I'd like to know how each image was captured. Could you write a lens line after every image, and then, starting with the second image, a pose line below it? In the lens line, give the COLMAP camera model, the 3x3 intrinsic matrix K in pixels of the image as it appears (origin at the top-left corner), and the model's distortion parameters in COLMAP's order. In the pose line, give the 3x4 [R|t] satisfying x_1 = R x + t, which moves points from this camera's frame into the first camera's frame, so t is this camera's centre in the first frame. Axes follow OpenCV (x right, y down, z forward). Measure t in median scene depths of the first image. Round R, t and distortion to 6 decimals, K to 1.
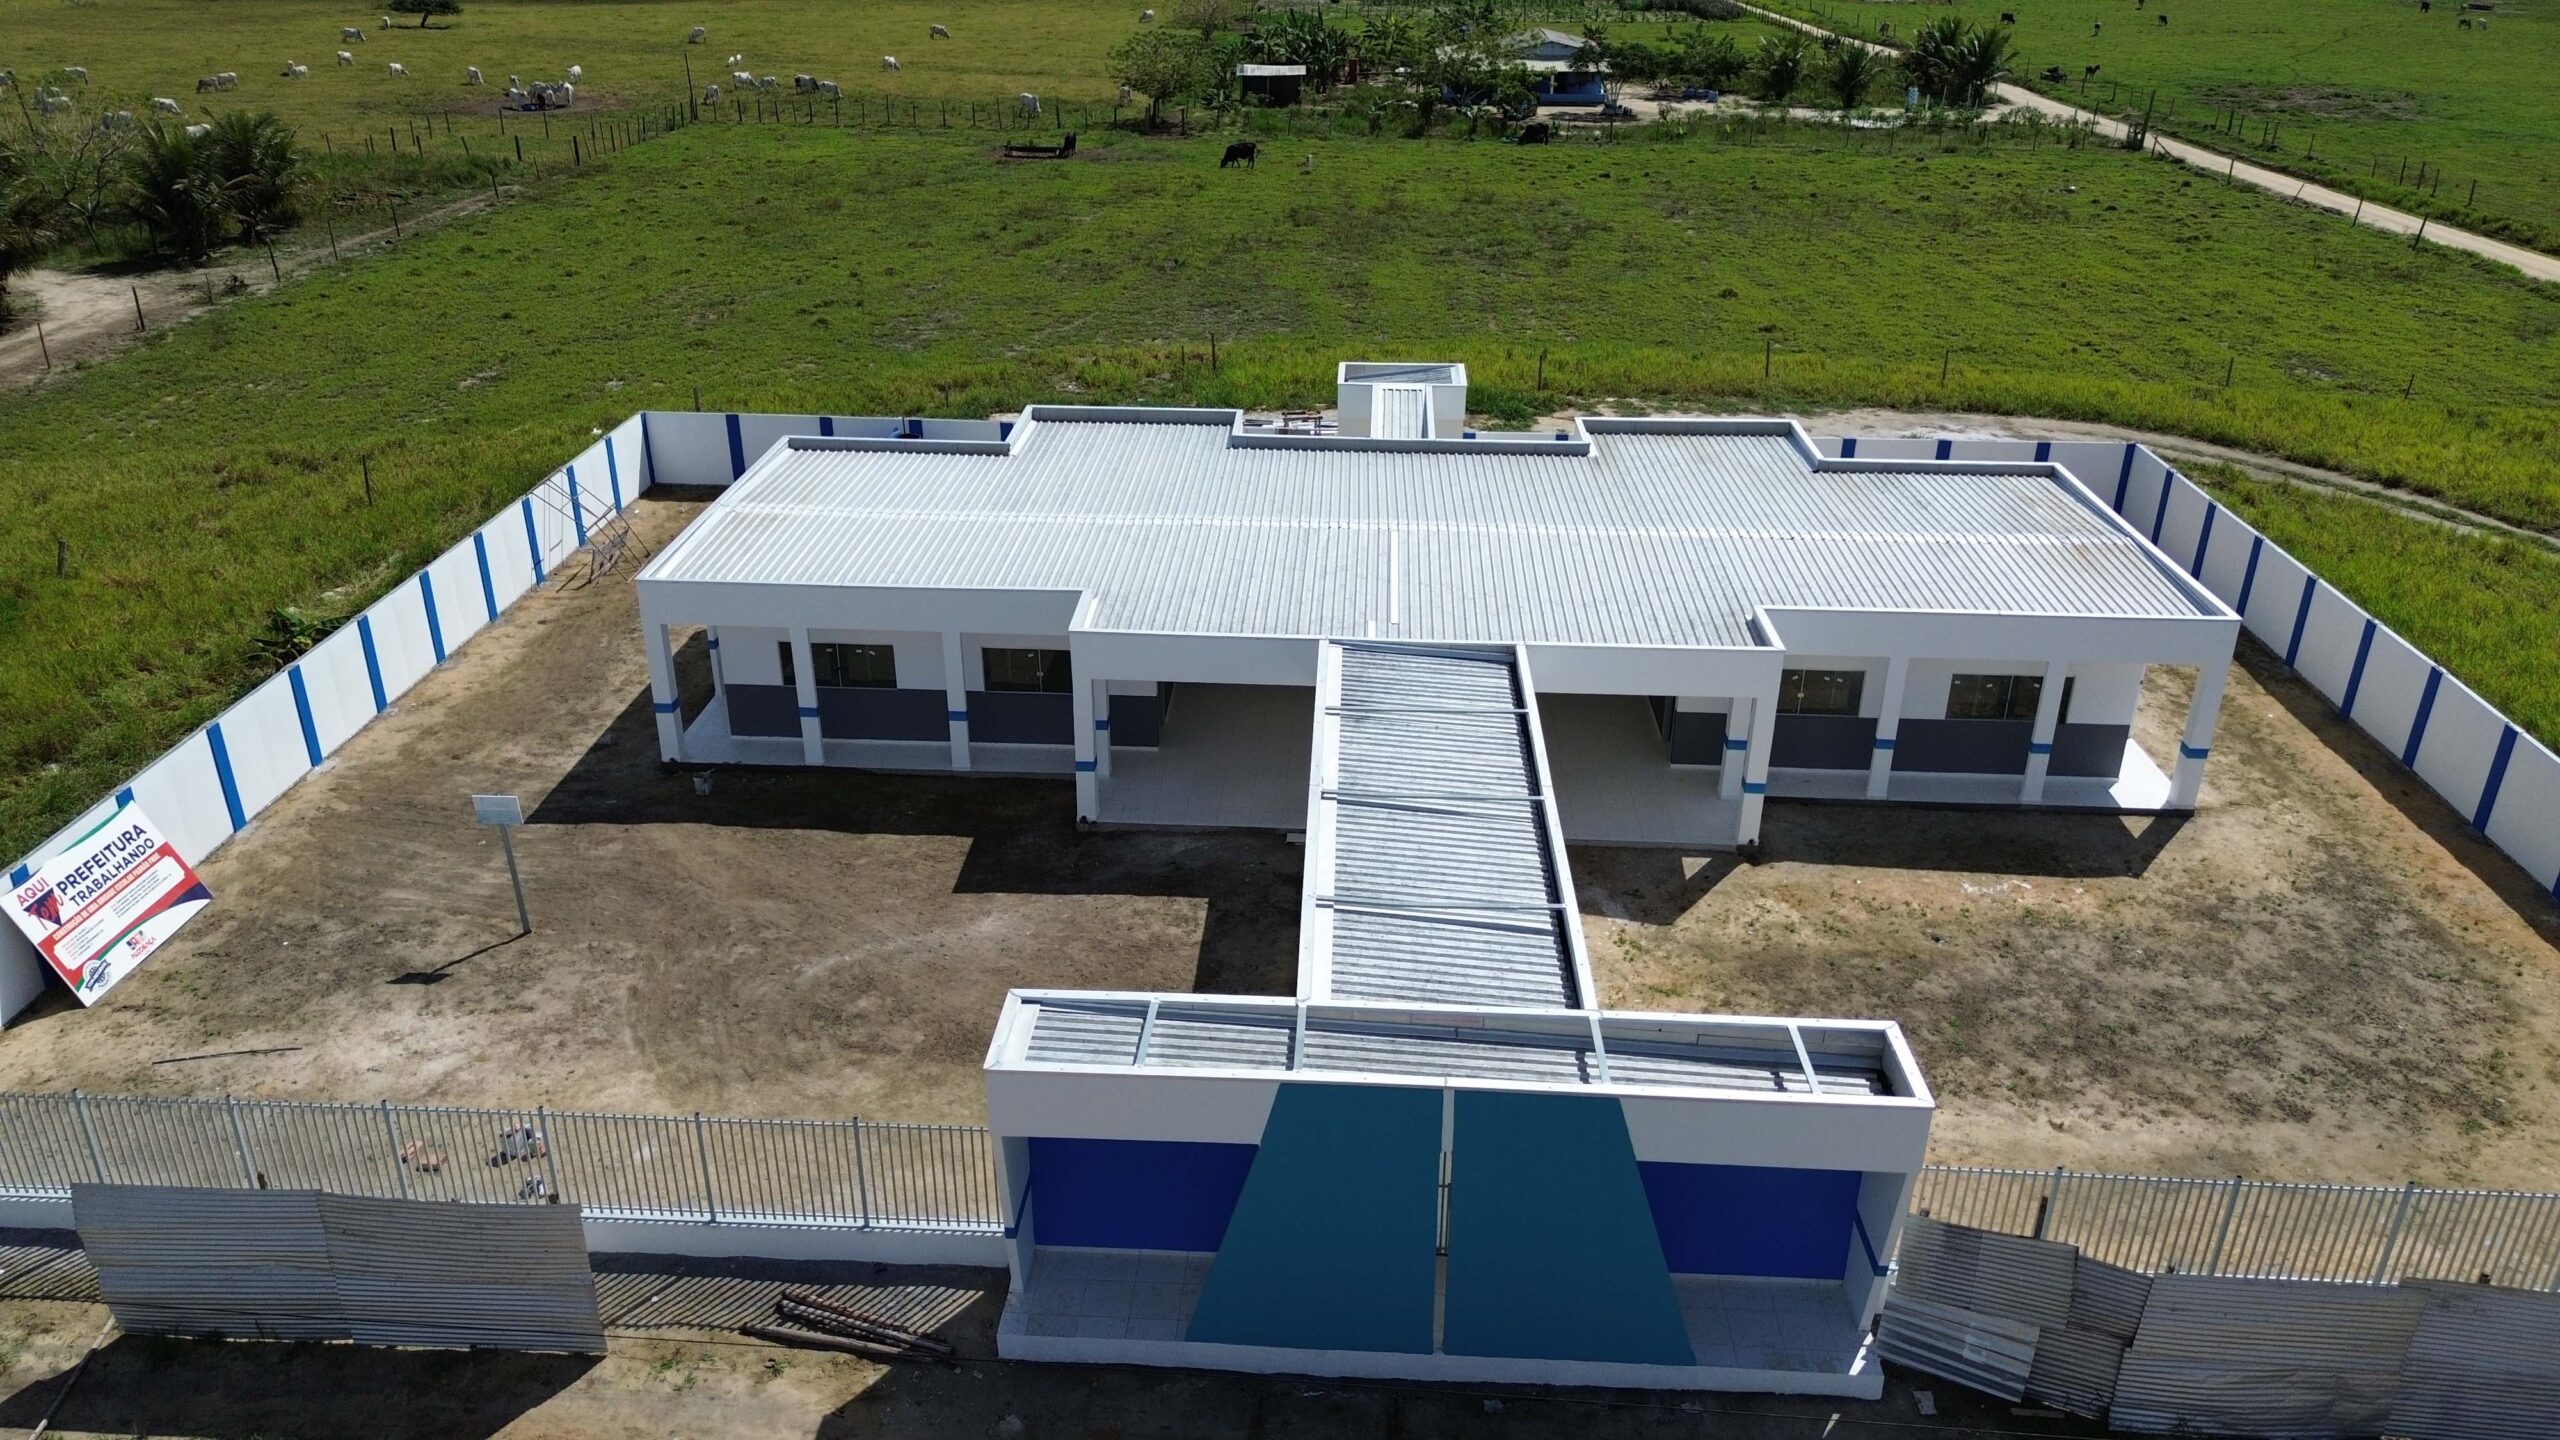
lens RADIAL K [[1815.3, 0, 1280.0], [0, 1815.3, 720.0], [0, 0, 1]] dist [0.067167, -0.066594]
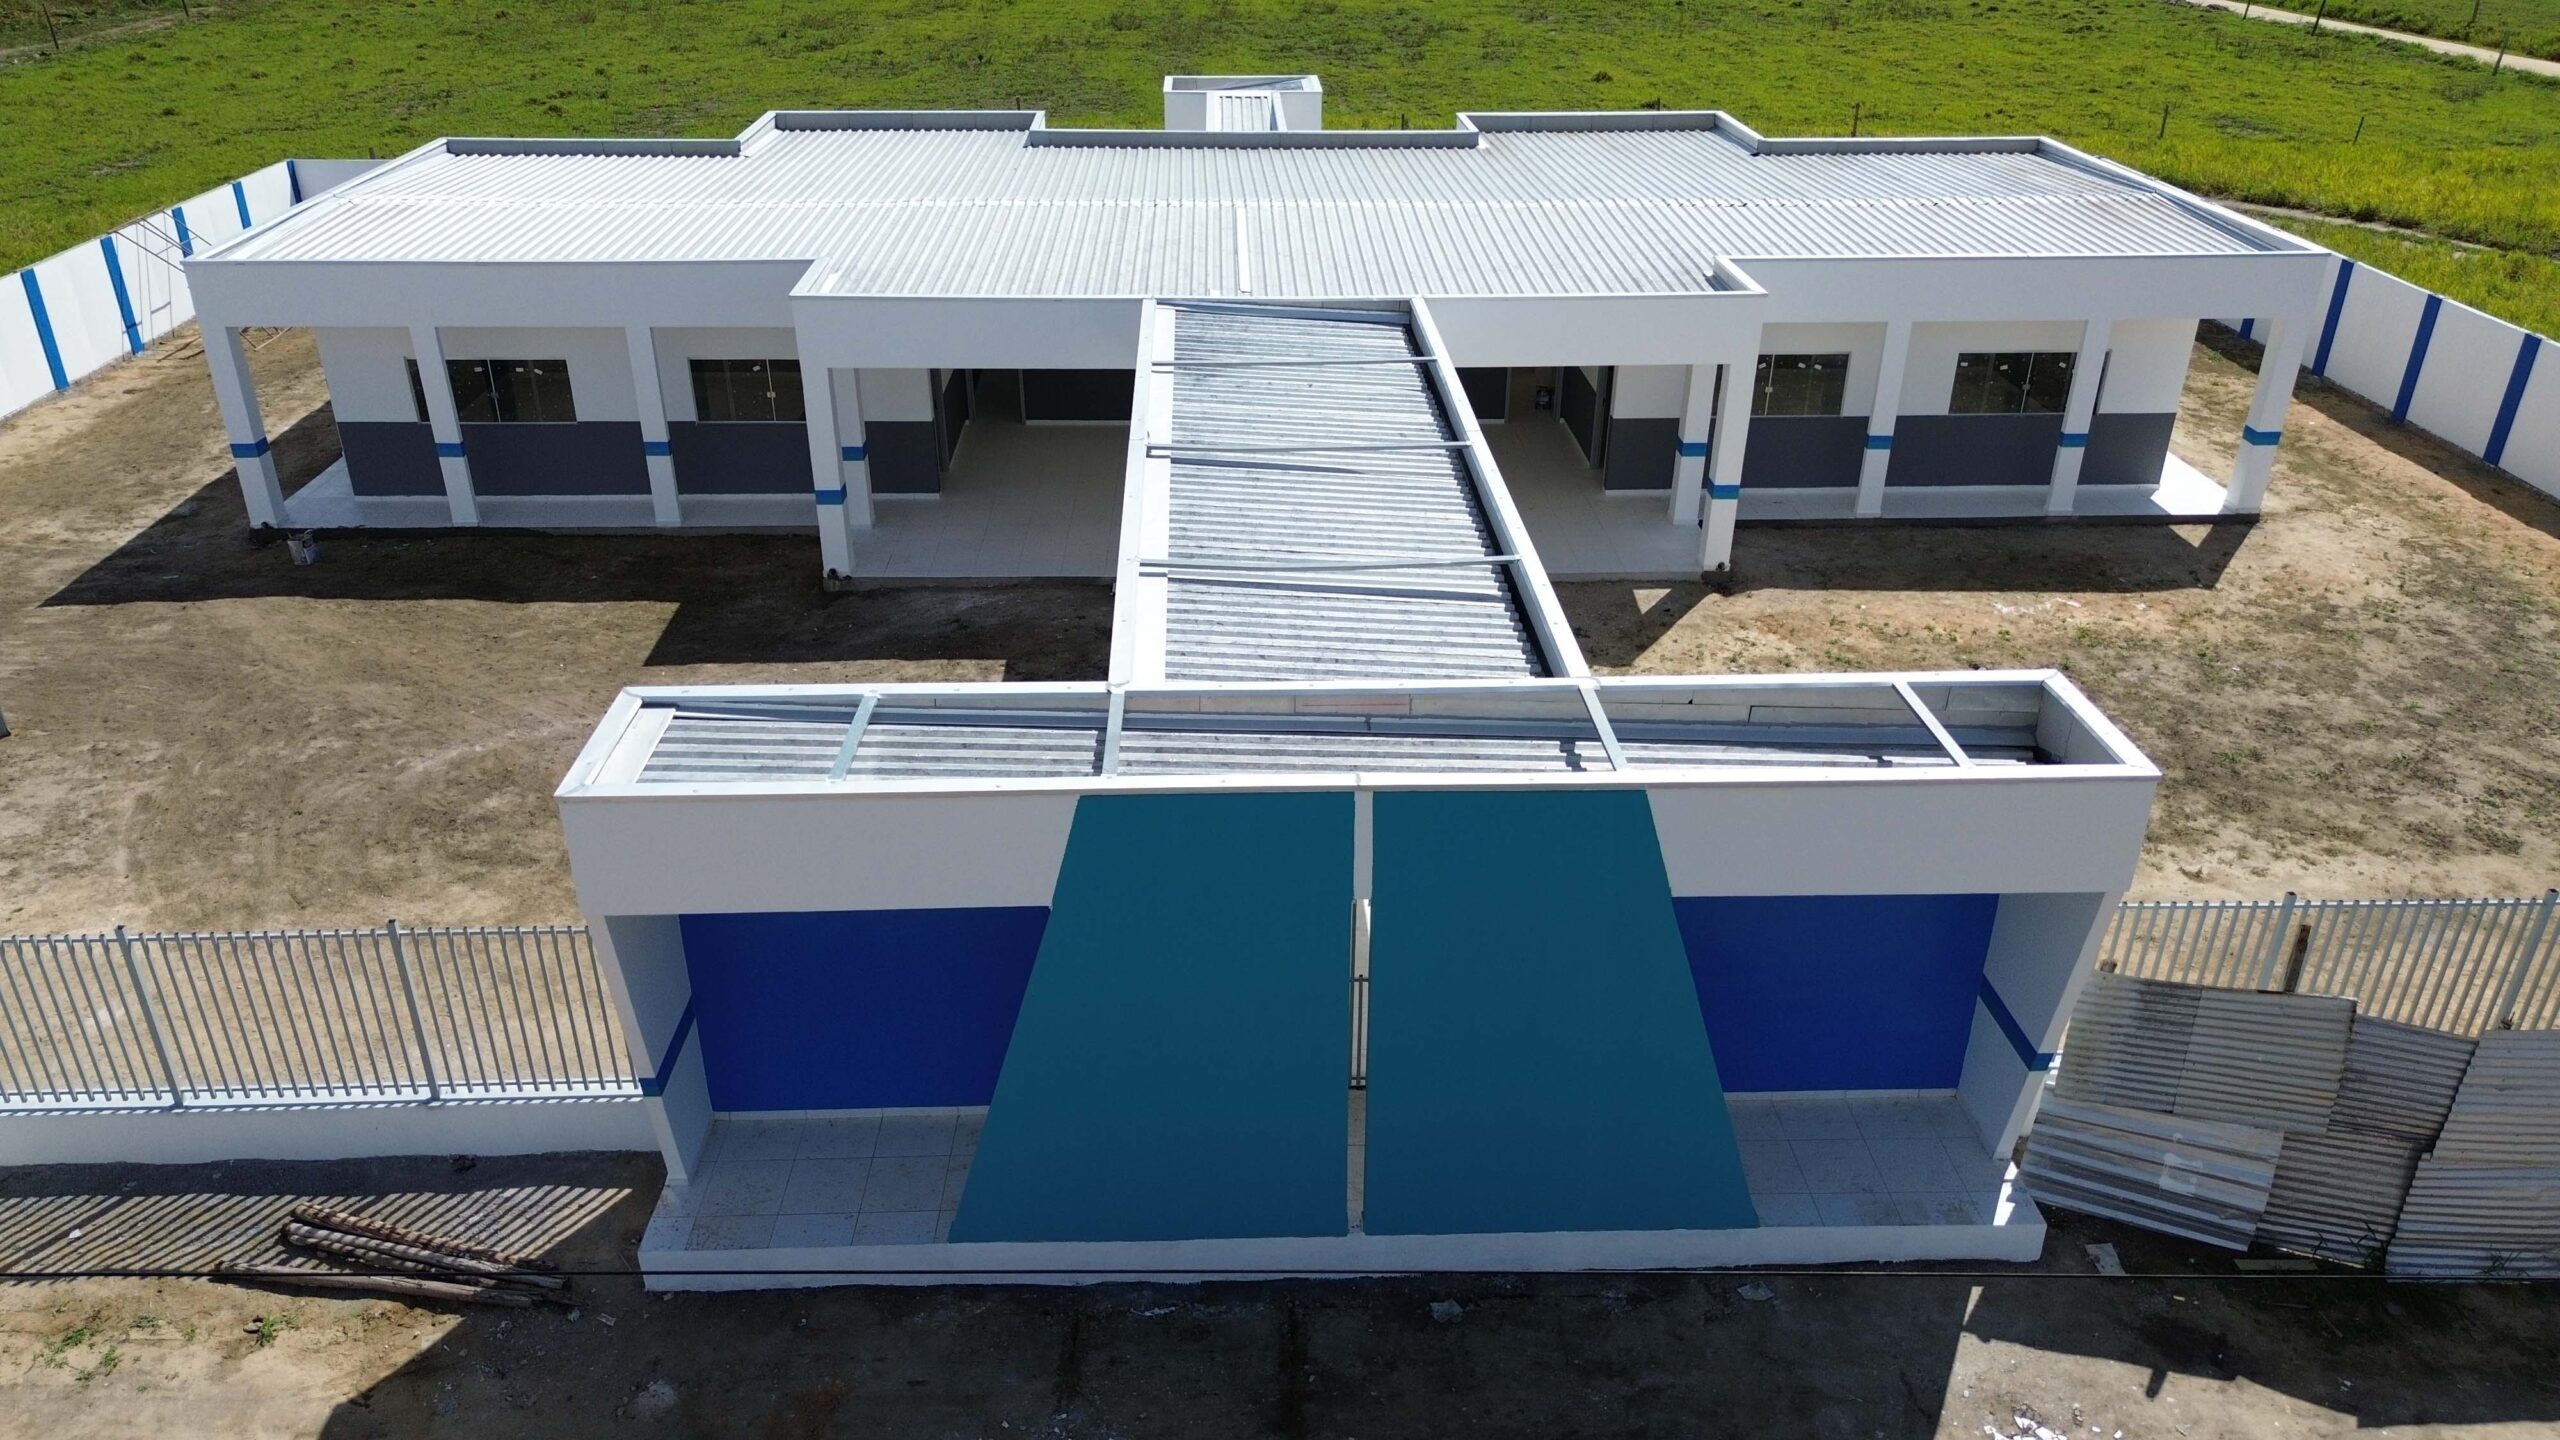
lens RADIAL K [[1815.3, 0, 1280.0], [0, 1815.3, 720.0], [0, 0, 1]] dist [0.067167, -0.066594]
pose [[0.996137, -0.042172, 0.077019, 0.014332], [0.039291, 0.998484, 0.038553, 0.106210], [-0.078528, -0.035378, 0.996284, 0.281692]]
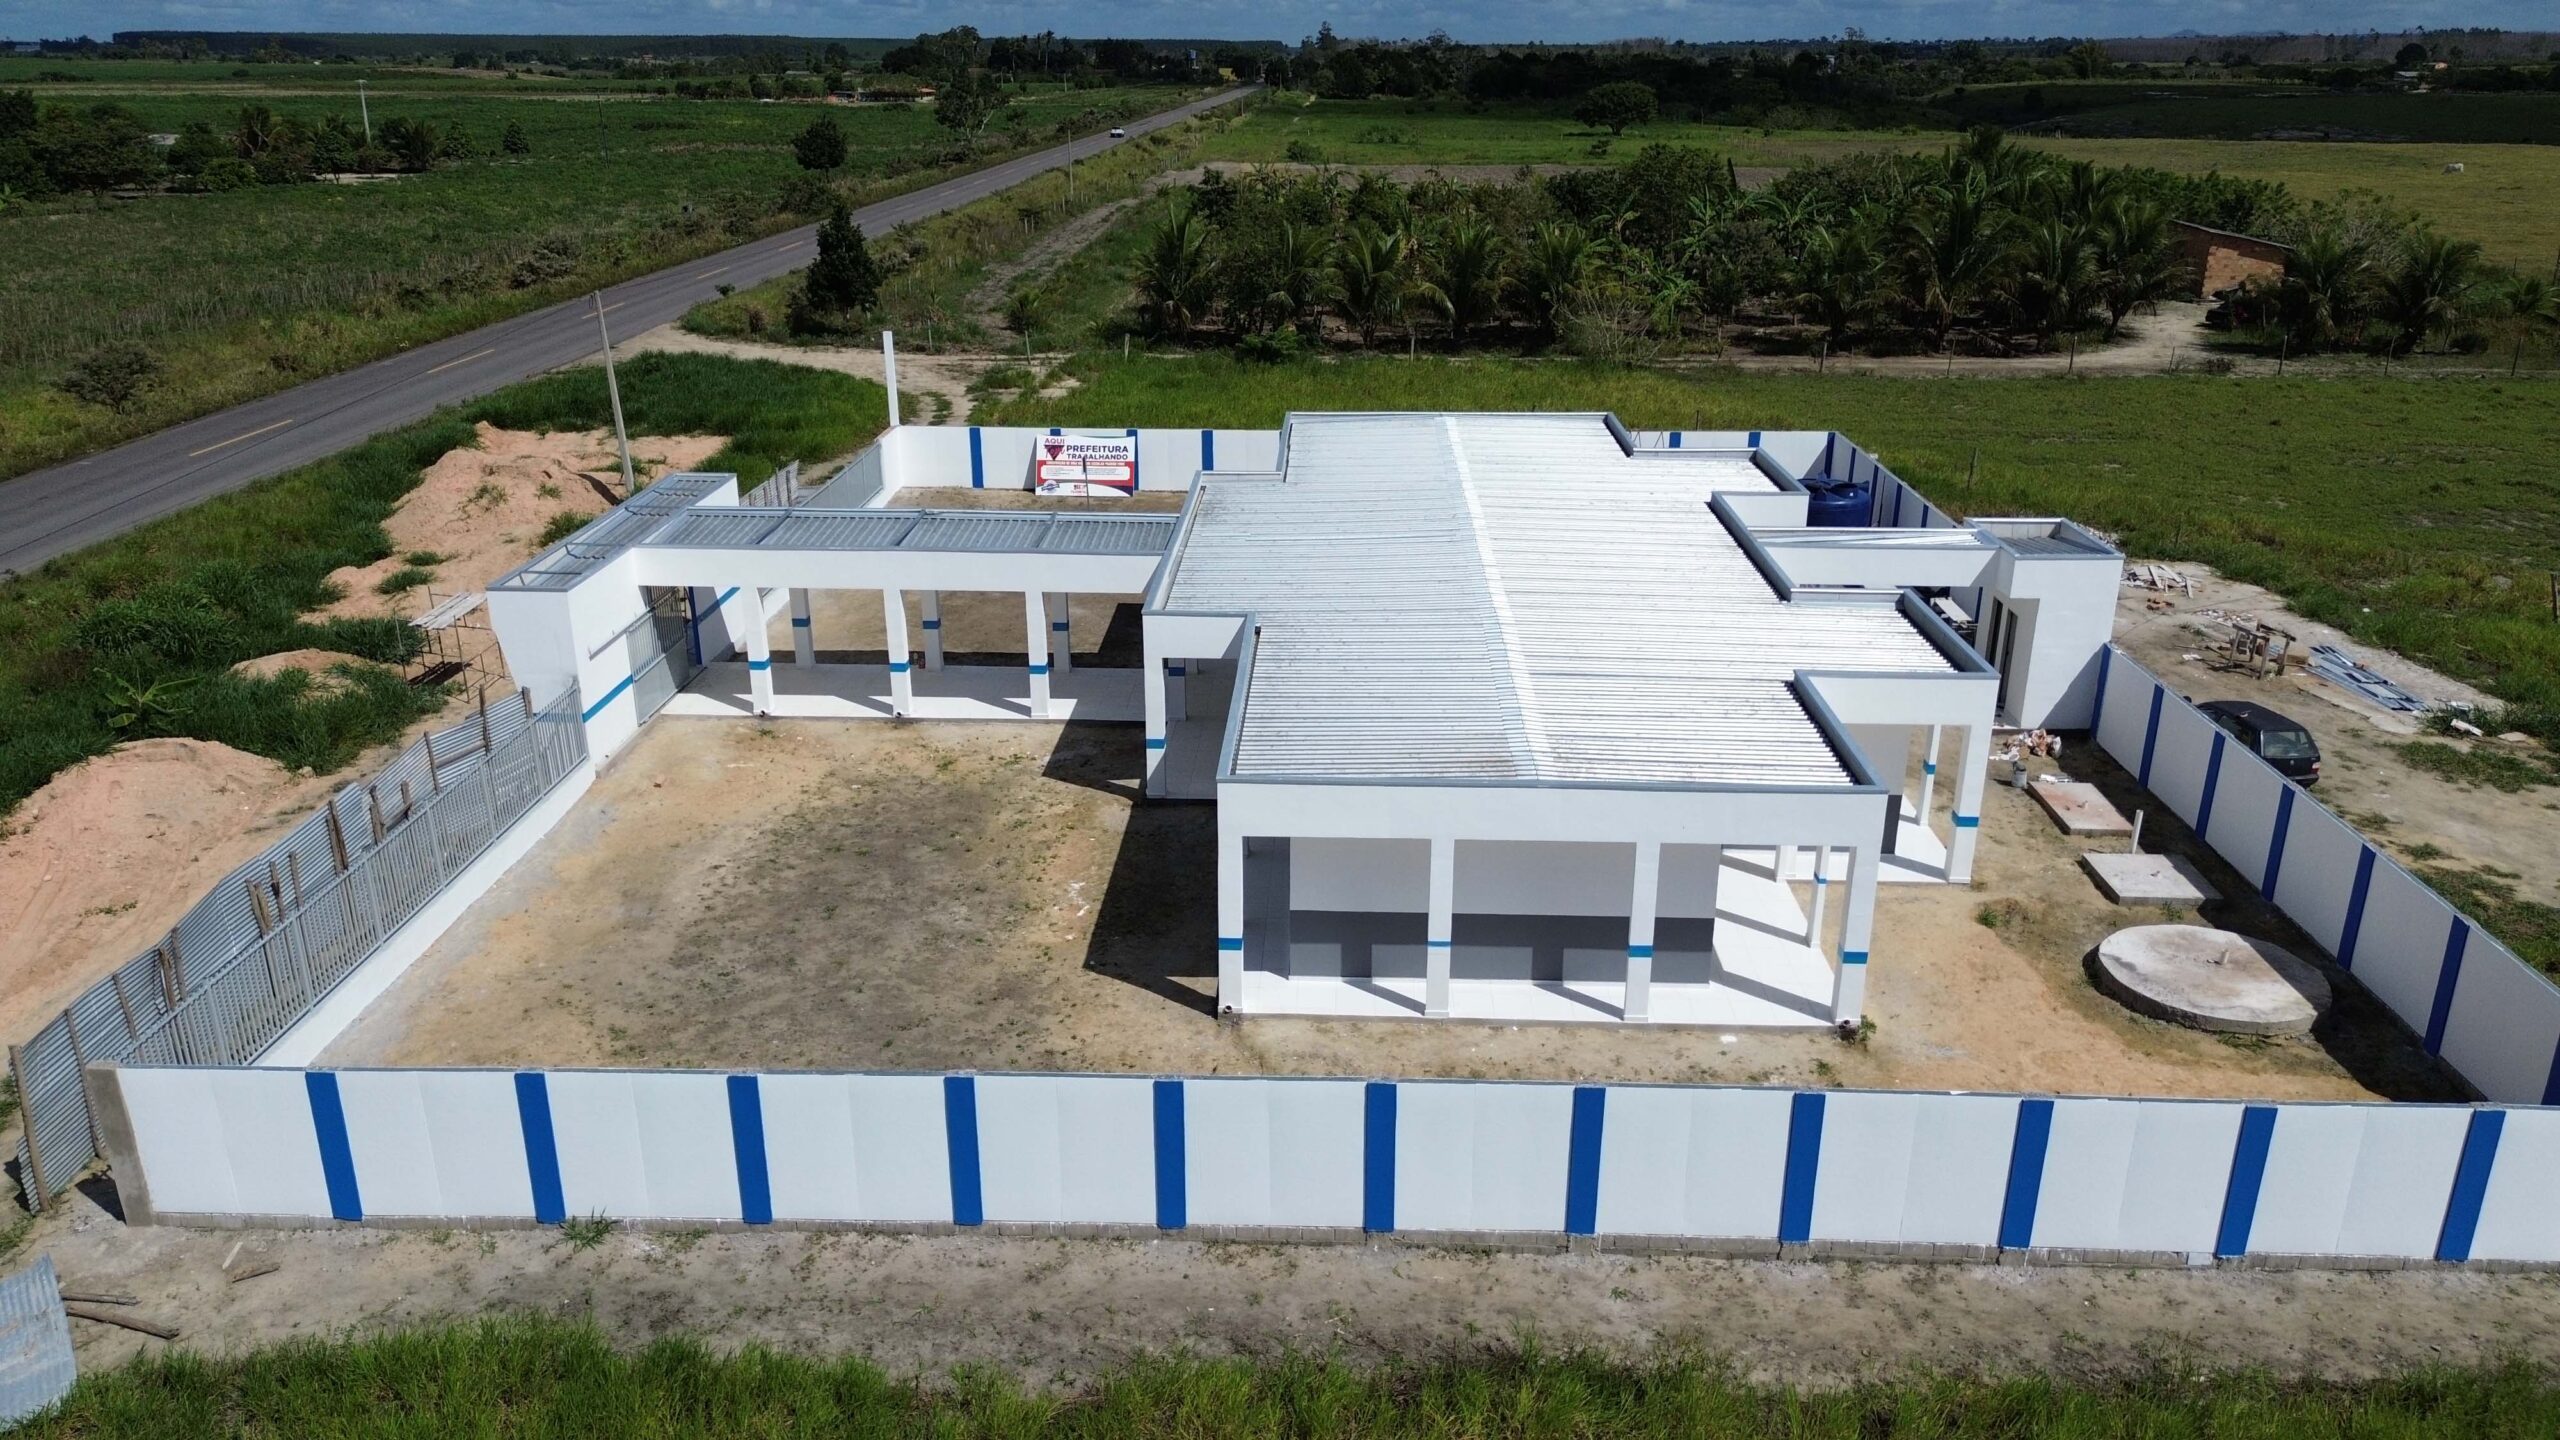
lens RADIAL K [[1801.3, 0, 1280.0], [0, 1801.3, 720.0], [0, 0, 1]] dist [0.083535, -0.108682]
pose [[0.019839, 0.339852, -0.940270, 1.419346], [-0.421257, 0.855742, 0.300412, -0.370249], [0.906724, 0.390136, 0.160142, 0.992915]]
